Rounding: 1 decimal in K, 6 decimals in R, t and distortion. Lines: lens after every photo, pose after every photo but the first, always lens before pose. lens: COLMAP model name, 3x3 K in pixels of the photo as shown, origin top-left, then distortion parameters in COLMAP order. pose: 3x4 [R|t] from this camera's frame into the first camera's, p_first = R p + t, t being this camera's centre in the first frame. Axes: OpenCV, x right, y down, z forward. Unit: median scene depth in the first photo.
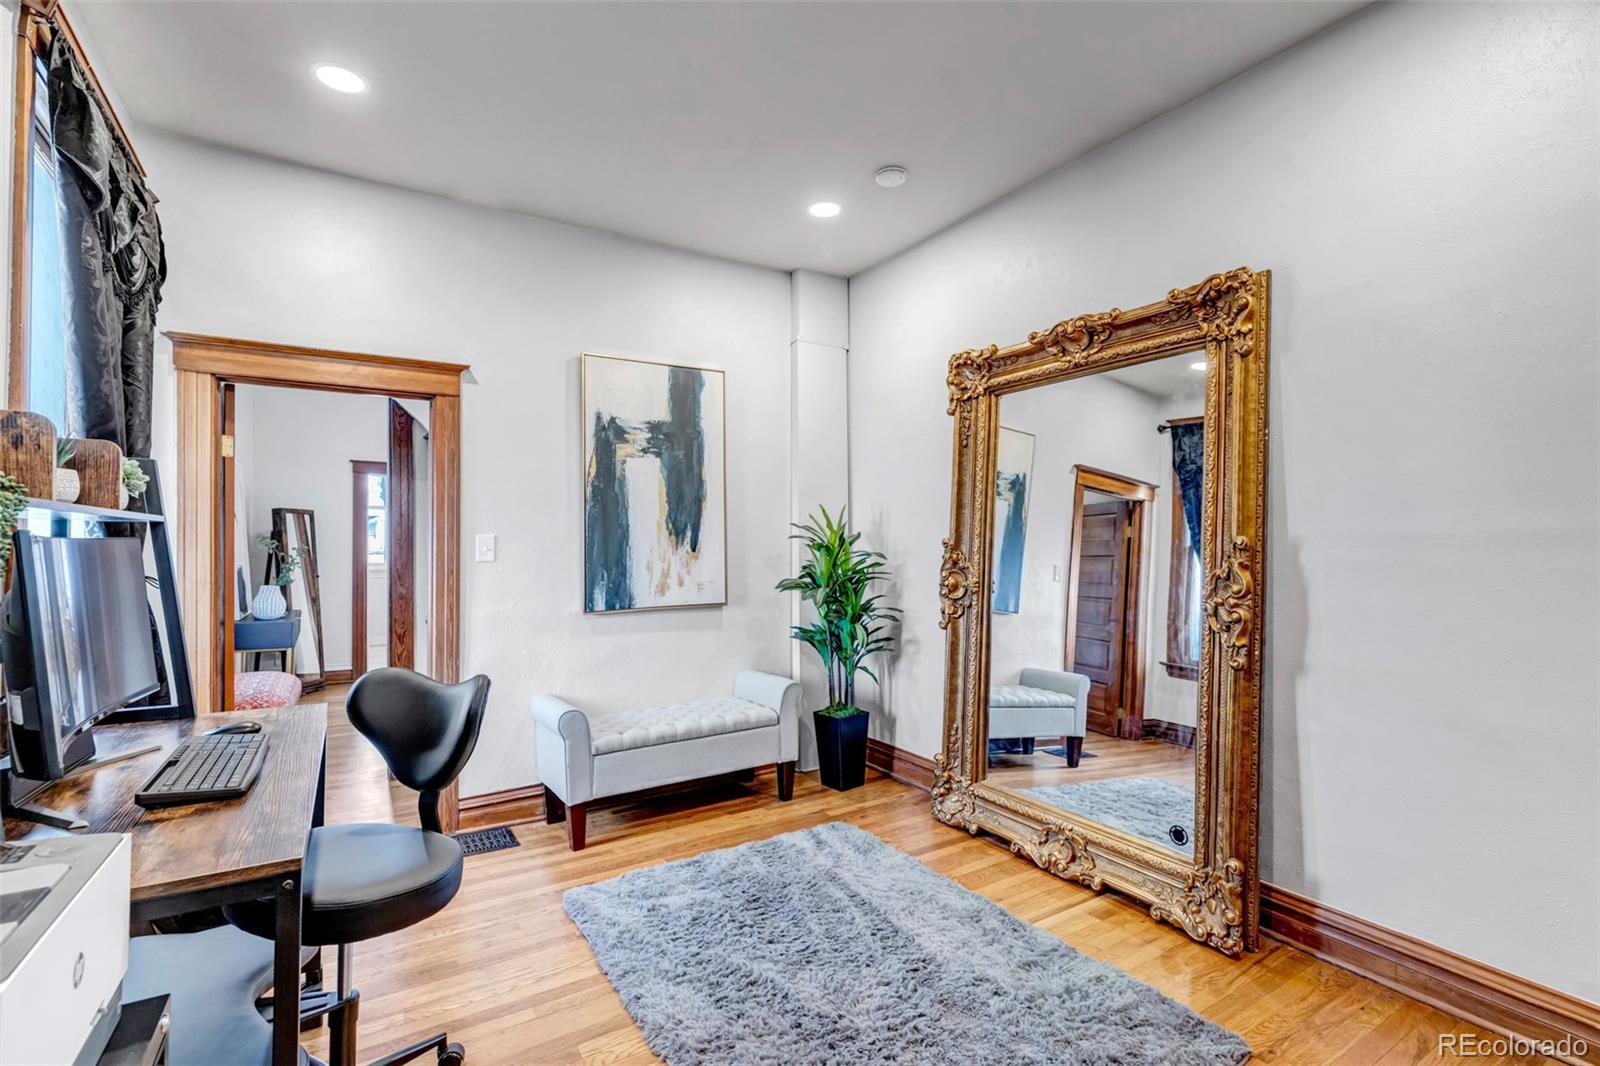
lens RADIAL K [[728.6, 0, 796.0], [0, 728.6, 537.8], [0, 0, 1]] dist [0.005261, -0.000659]
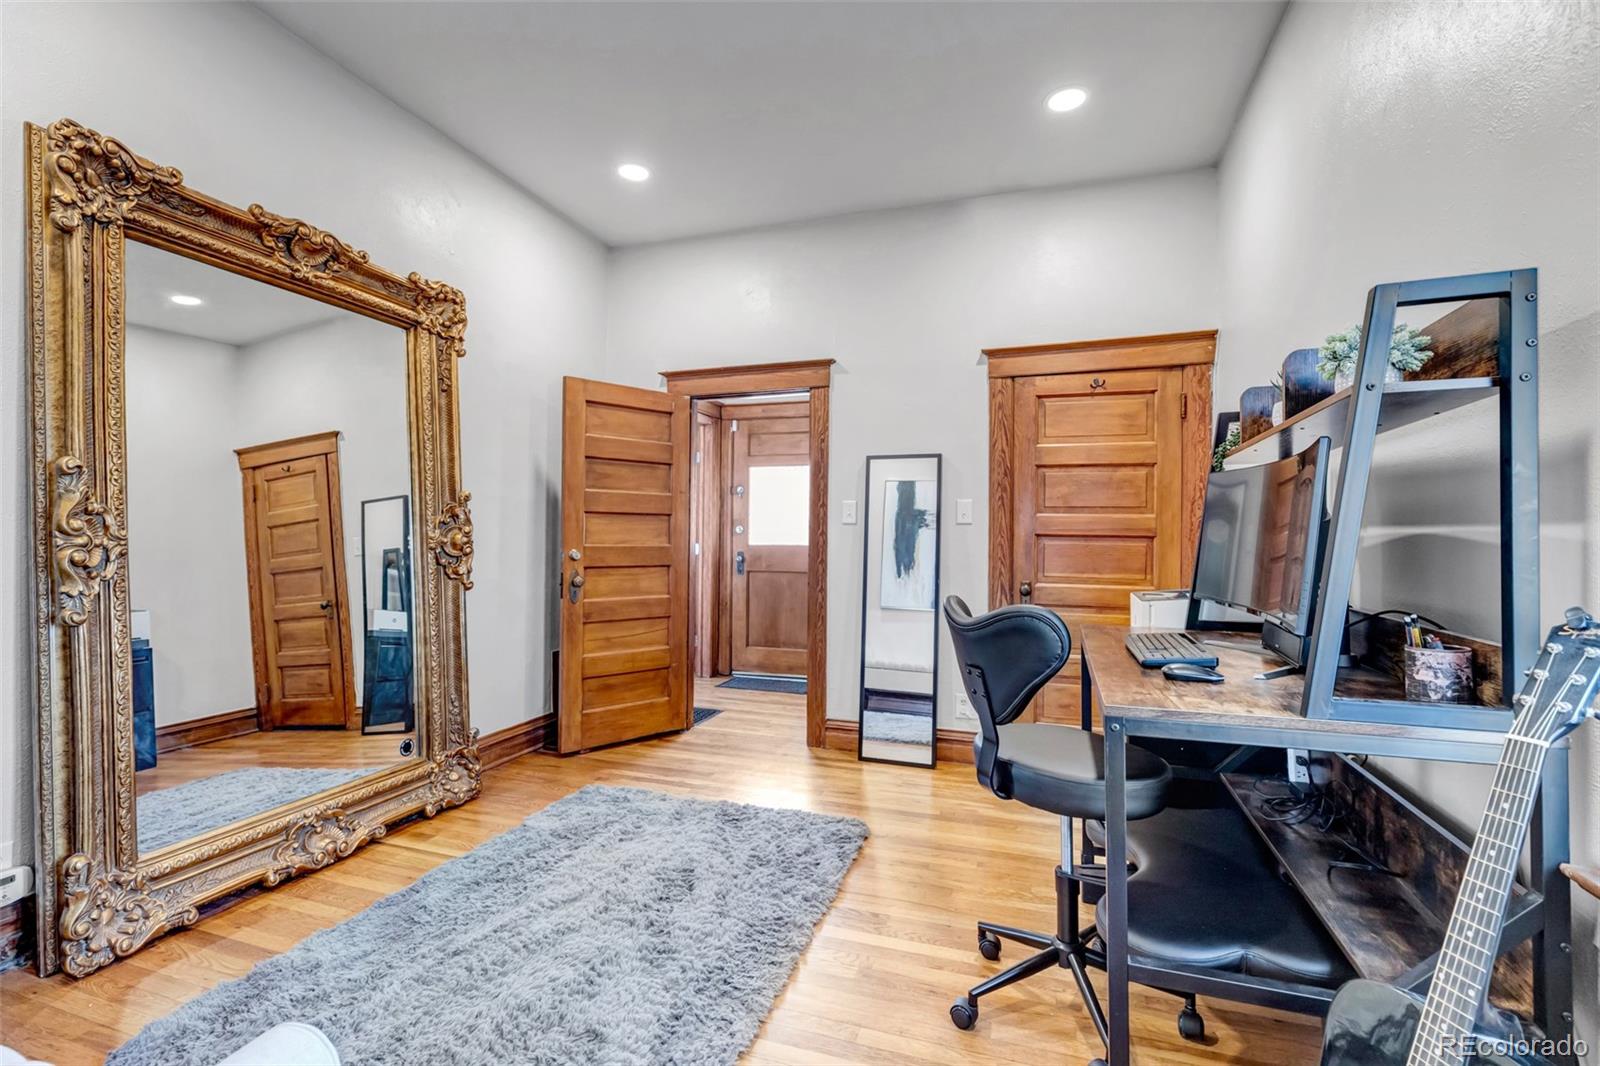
lens RADIAL K [[728.6, 0, 799.0], [0, 728.6, 537.1], [0, 0, 1]] dist [0.005261, -0.000659]
pose [[-0.637878, -0.002463, 0.770133, -0.658228], [-0.012116, 0.999903, -0.006838, 0.067542], [-0.770042, -0.013693, -0.637846, 1.101553]]
